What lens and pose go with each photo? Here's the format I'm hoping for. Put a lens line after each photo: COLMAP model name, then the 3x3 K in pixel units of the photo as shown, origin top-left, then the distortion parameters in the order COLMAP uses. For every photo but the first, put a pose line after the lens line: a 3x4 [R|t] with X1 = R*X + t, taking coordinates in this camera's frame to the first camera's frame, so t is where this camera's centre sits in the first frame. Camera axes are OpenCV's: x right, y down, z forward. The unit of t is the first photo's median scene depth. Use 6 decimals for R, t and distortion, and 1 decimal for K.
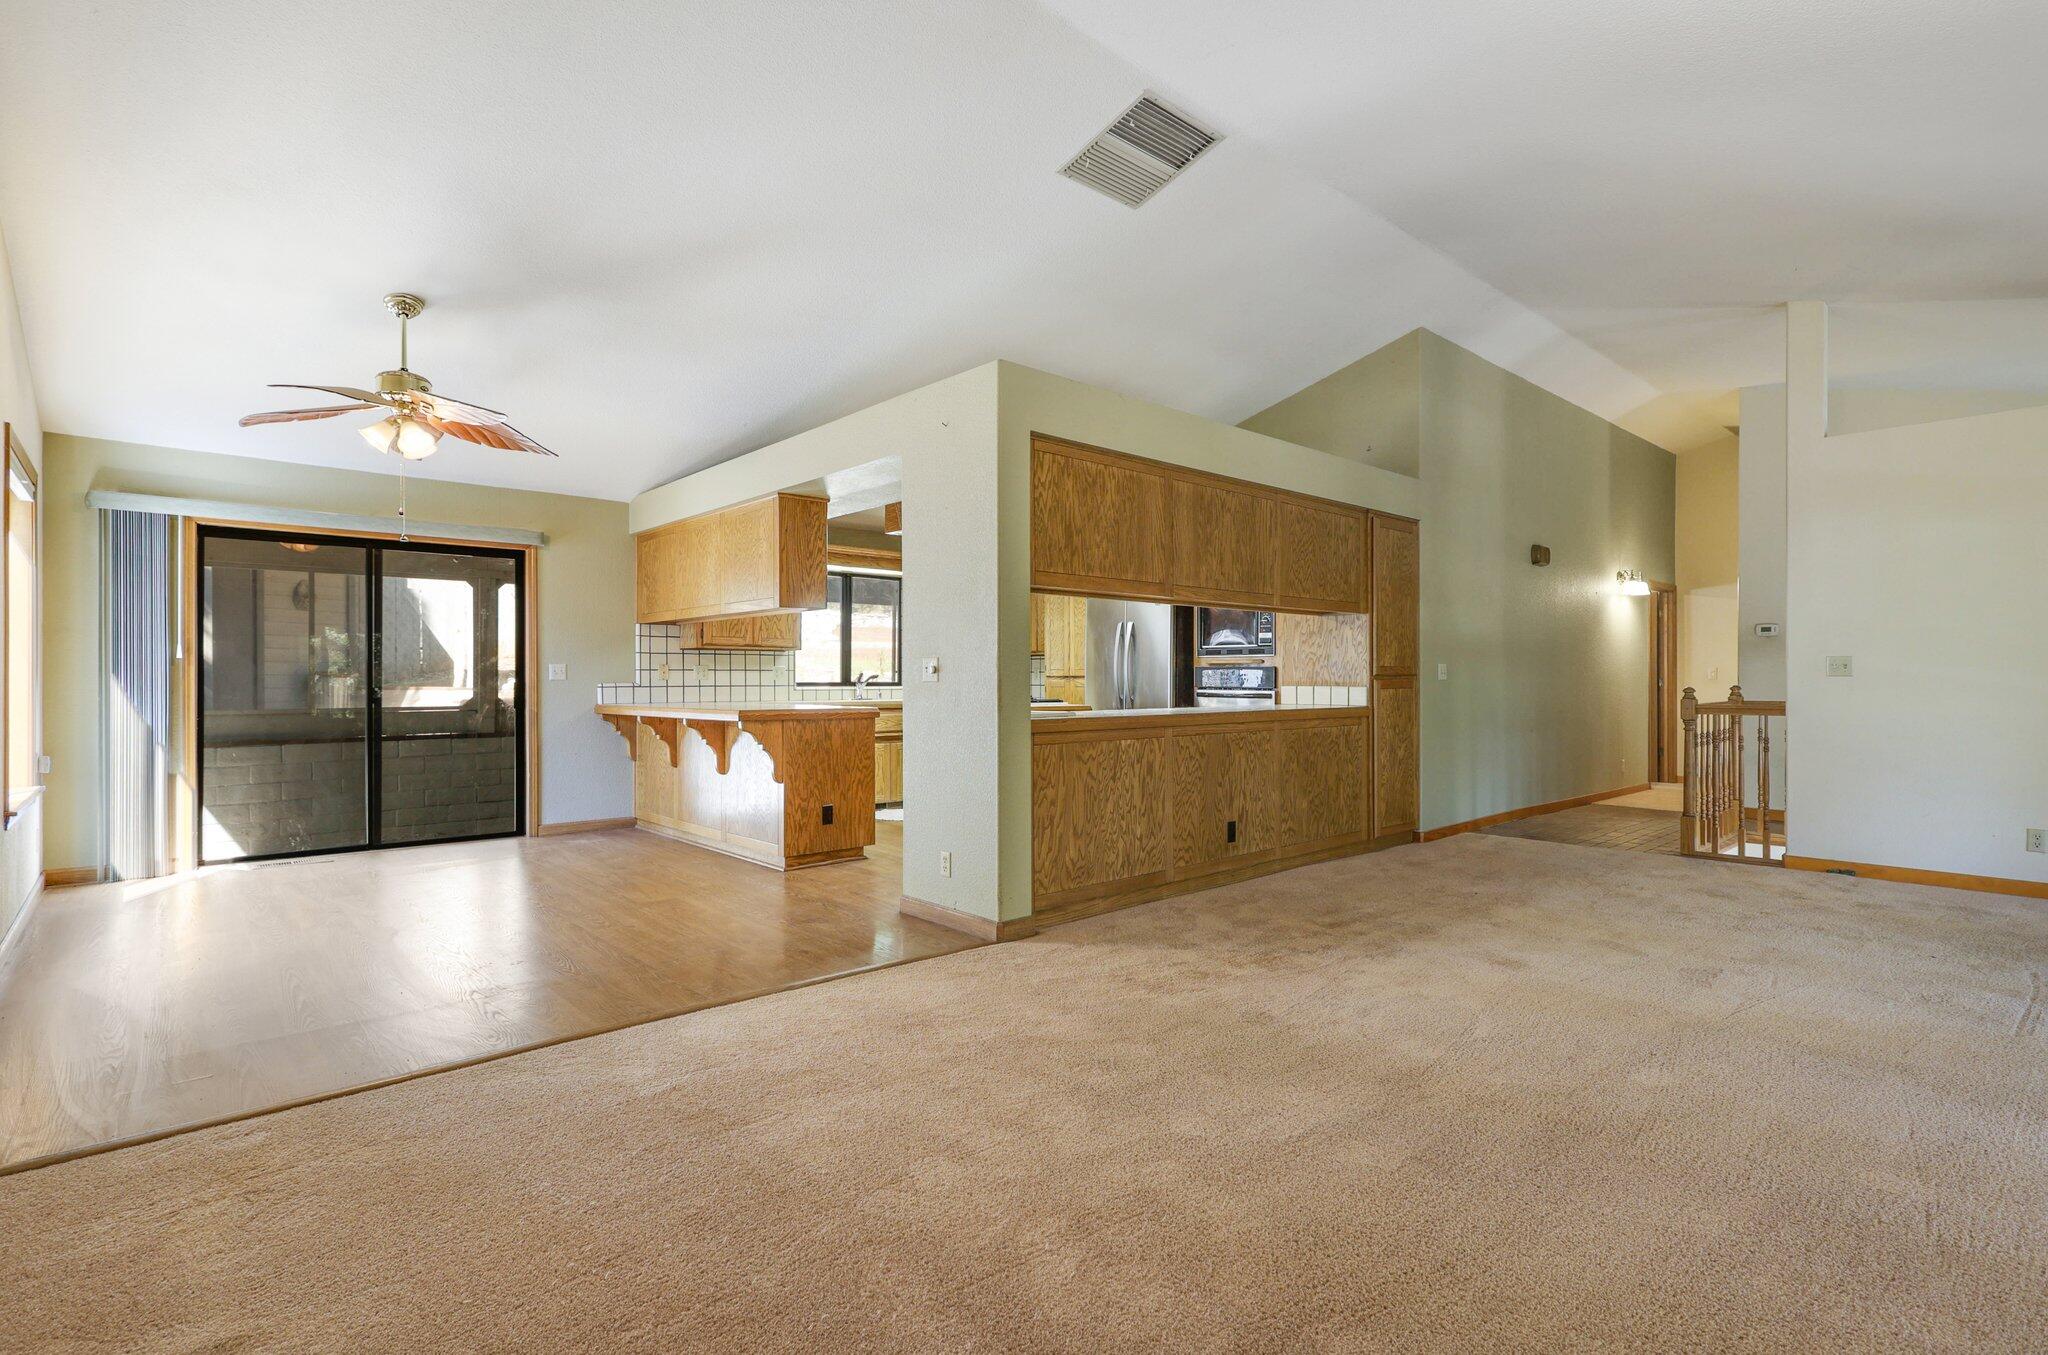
lens RADIAL K [[977.4, 0, 1024.0], [0, 977.4, 677.5], [0, 0, 1]] dist [0.004706, 0.000788]
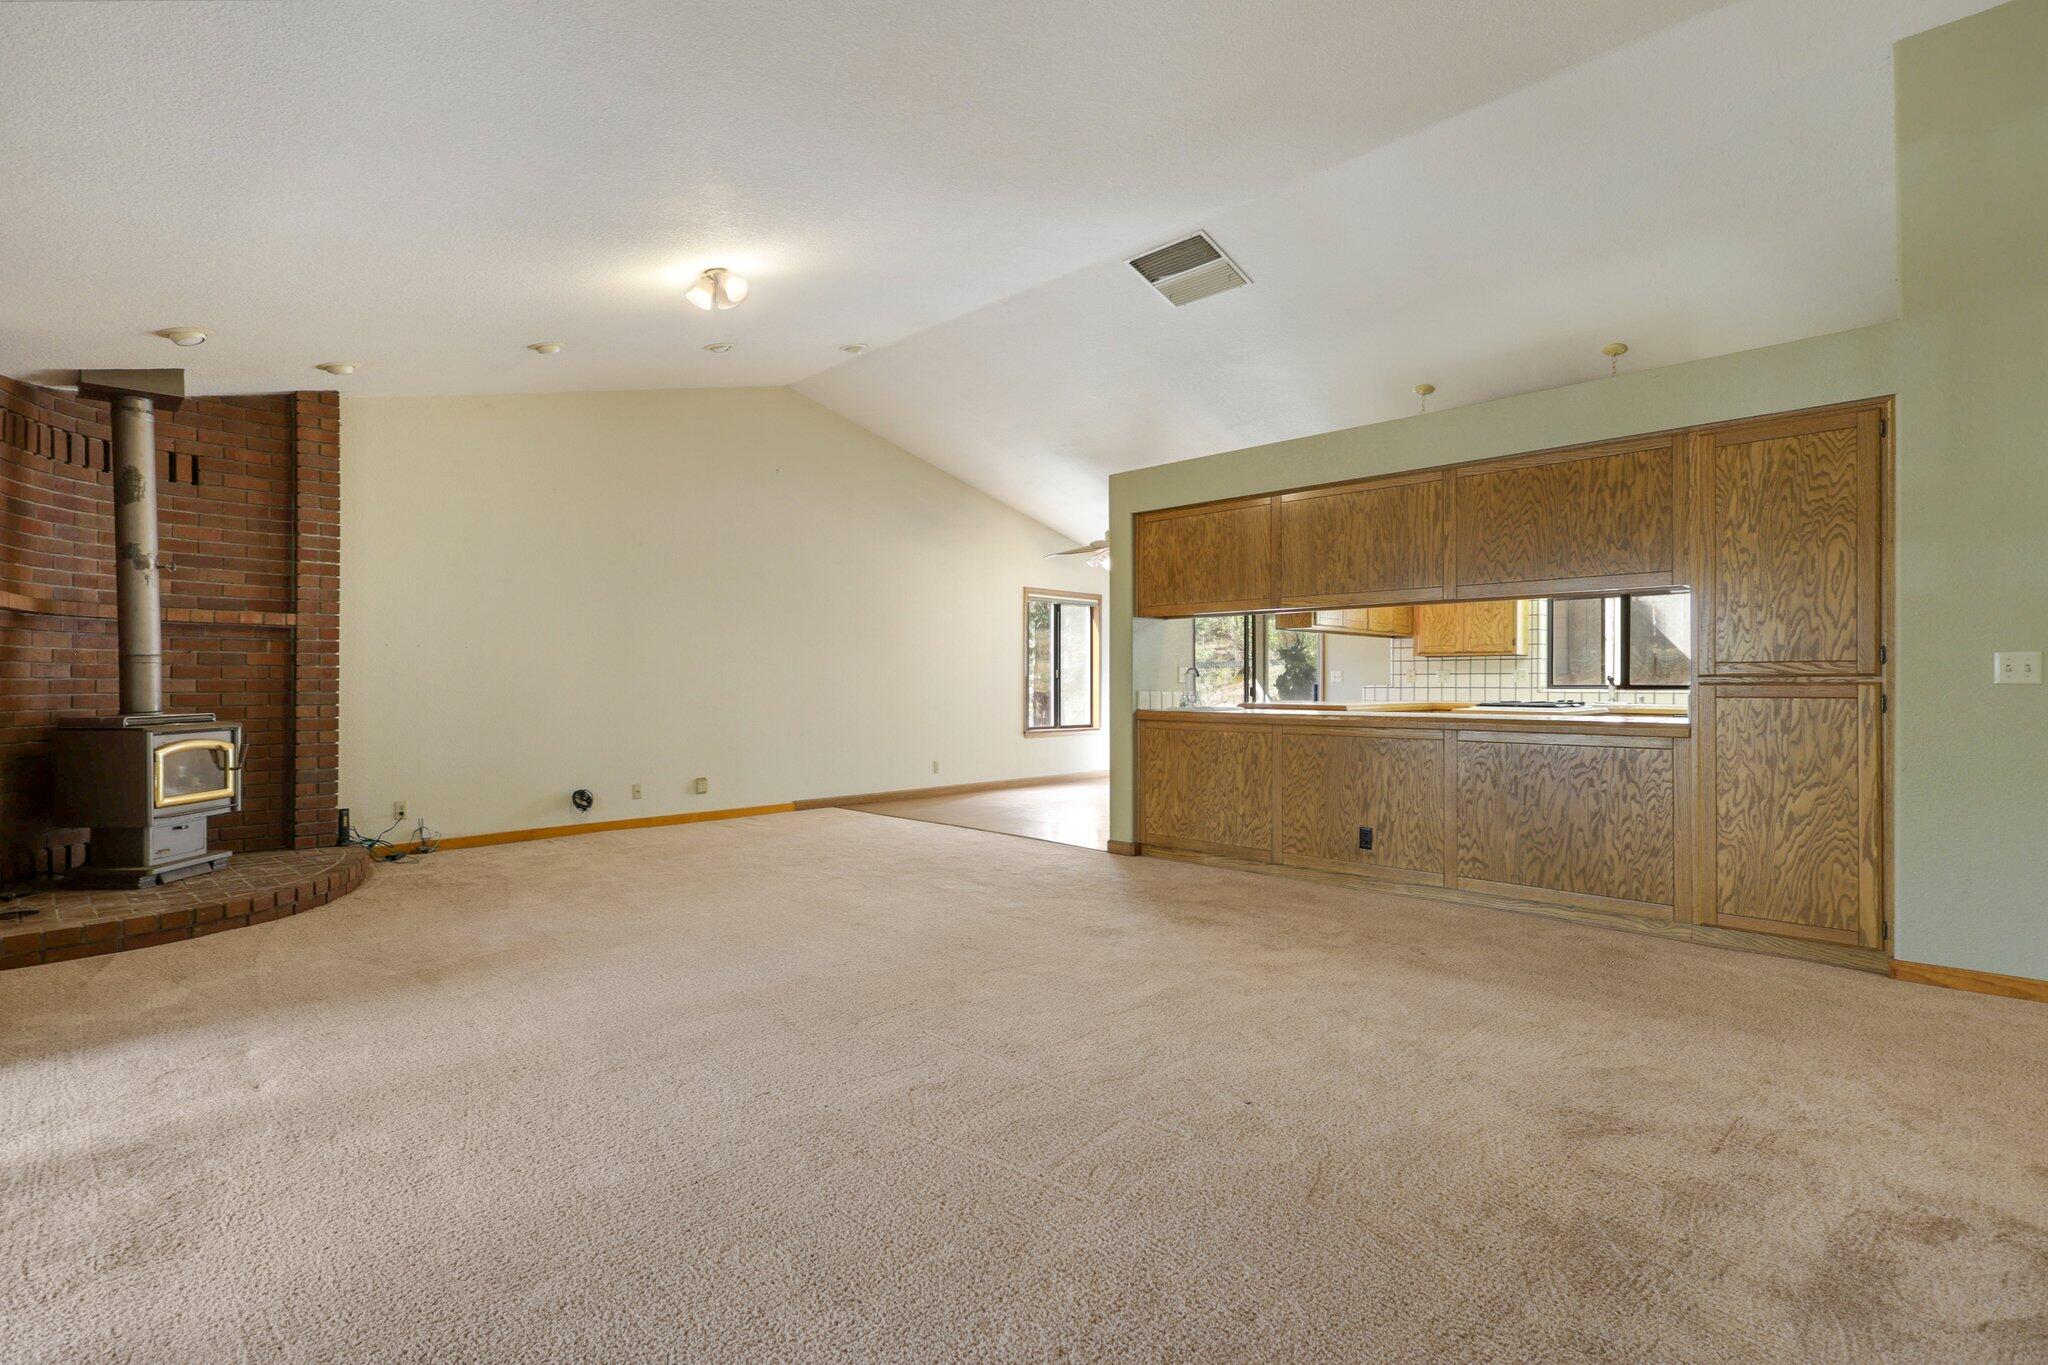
lens RADIAL K [[954.9, 0, 1019.7], [0, 954.9, 678.3], [0, 0, 1]] dist [0.002279, 0.000759]
pose [[0.066802, -0.003393, -0.997761, 0.992141], [0.002357, 0.999992, -0.003243, 0.000106], [0.997763, -0.002135, 0.066809, 0.512299]]
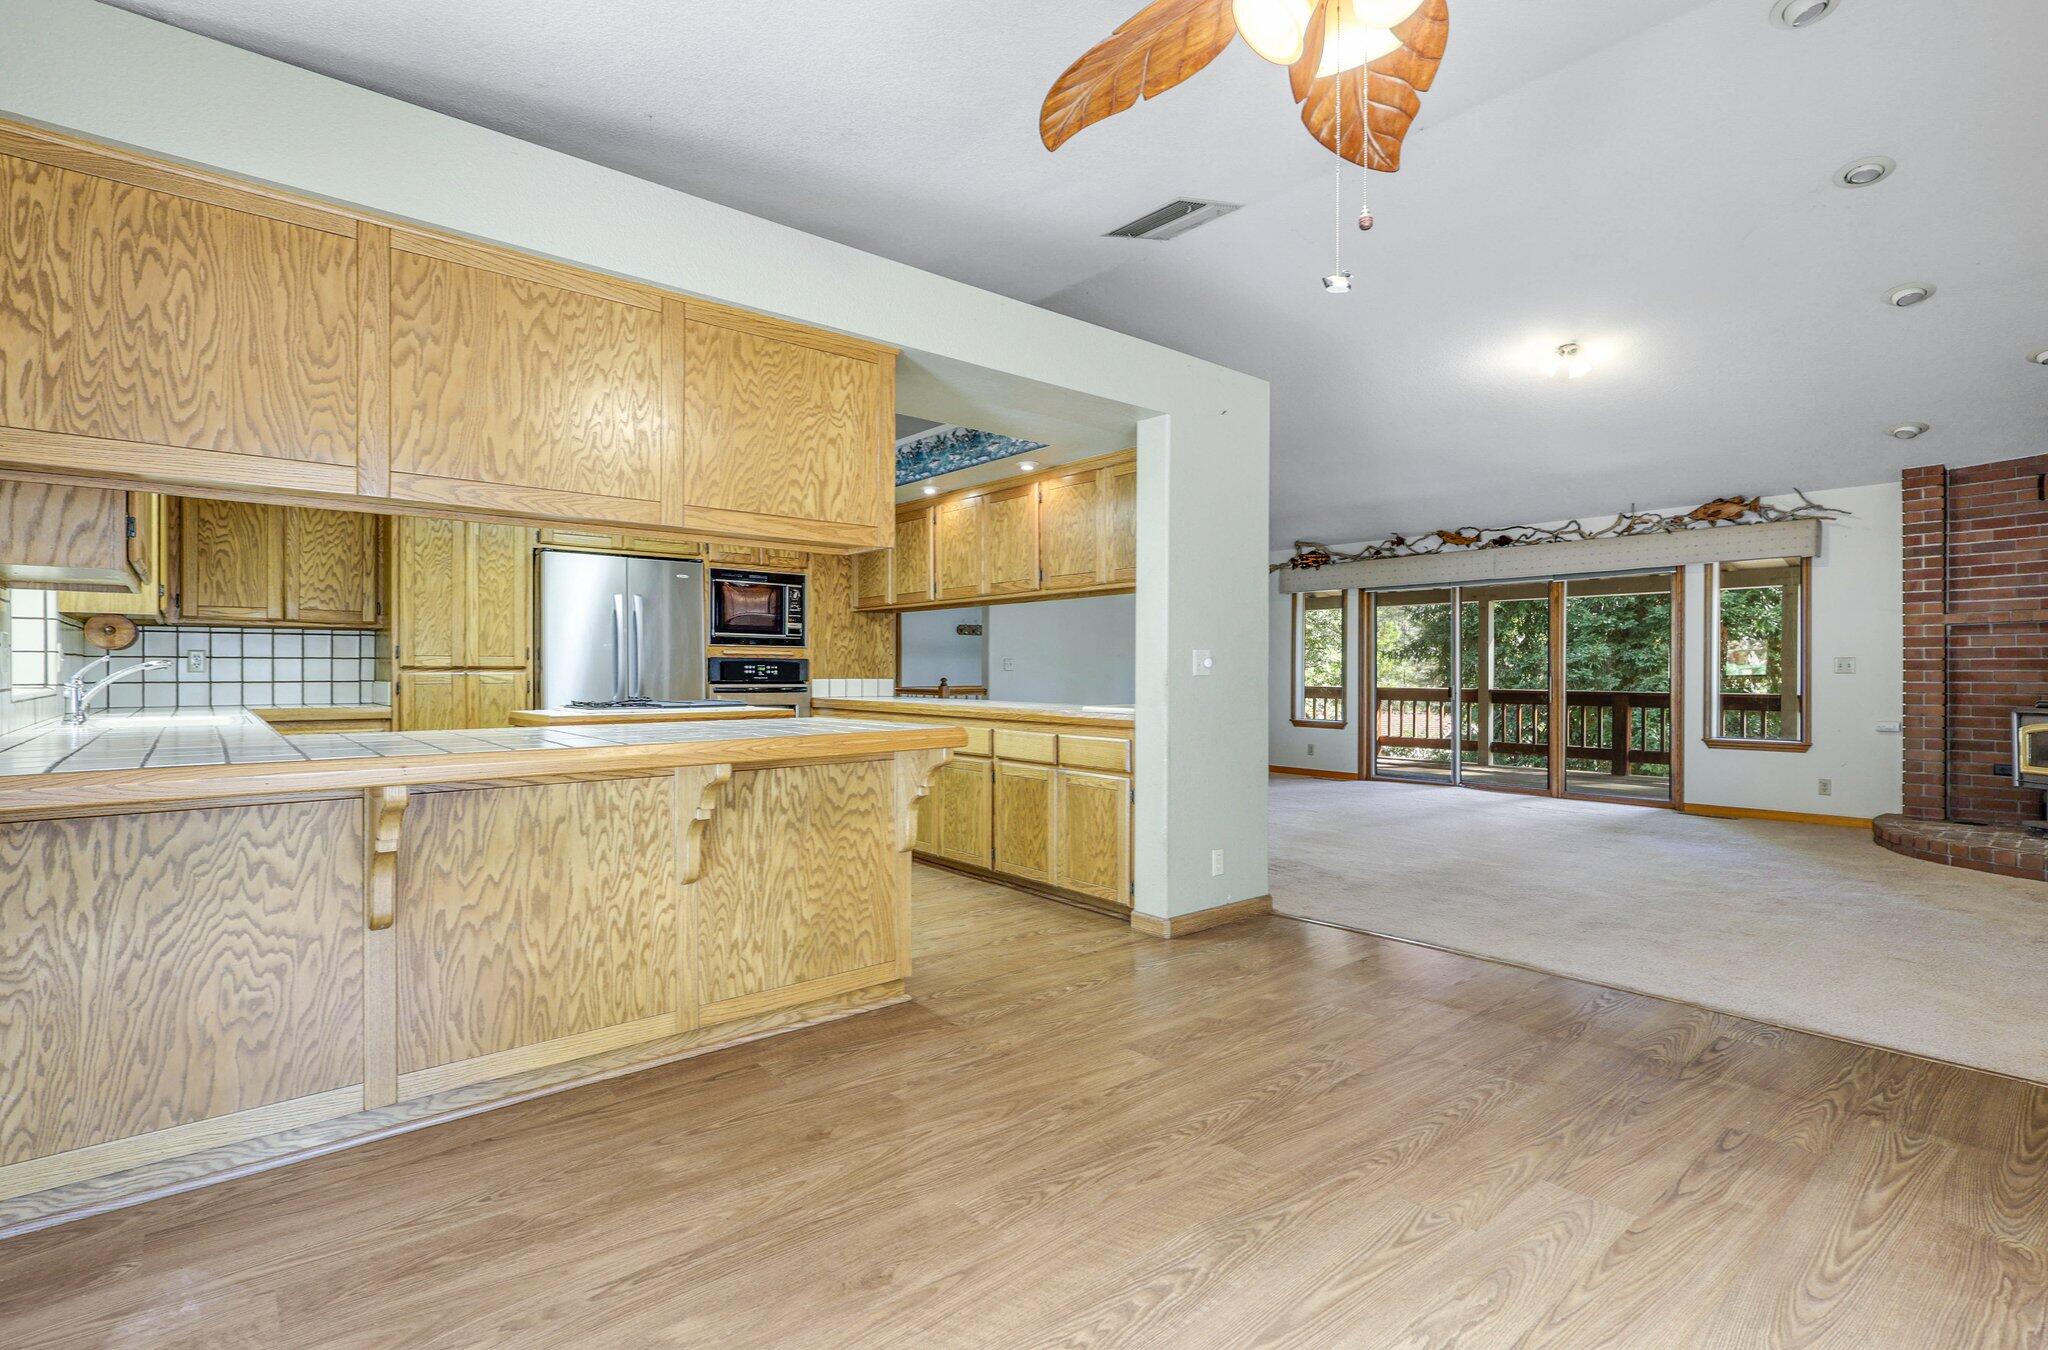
lens RADIAL K [[967.6, 0, 997.9], [0, 967.6, 668.4], [0, 0, 1]] dist [0.002106, 0.000554]
pose [[0.044019, 0.003888, 0.999023, -0.756847], [-0.003114, 0.999988, -0.003755, 0.001317], [-0.999026, -0.002945, 0.044031, 0.848658]]
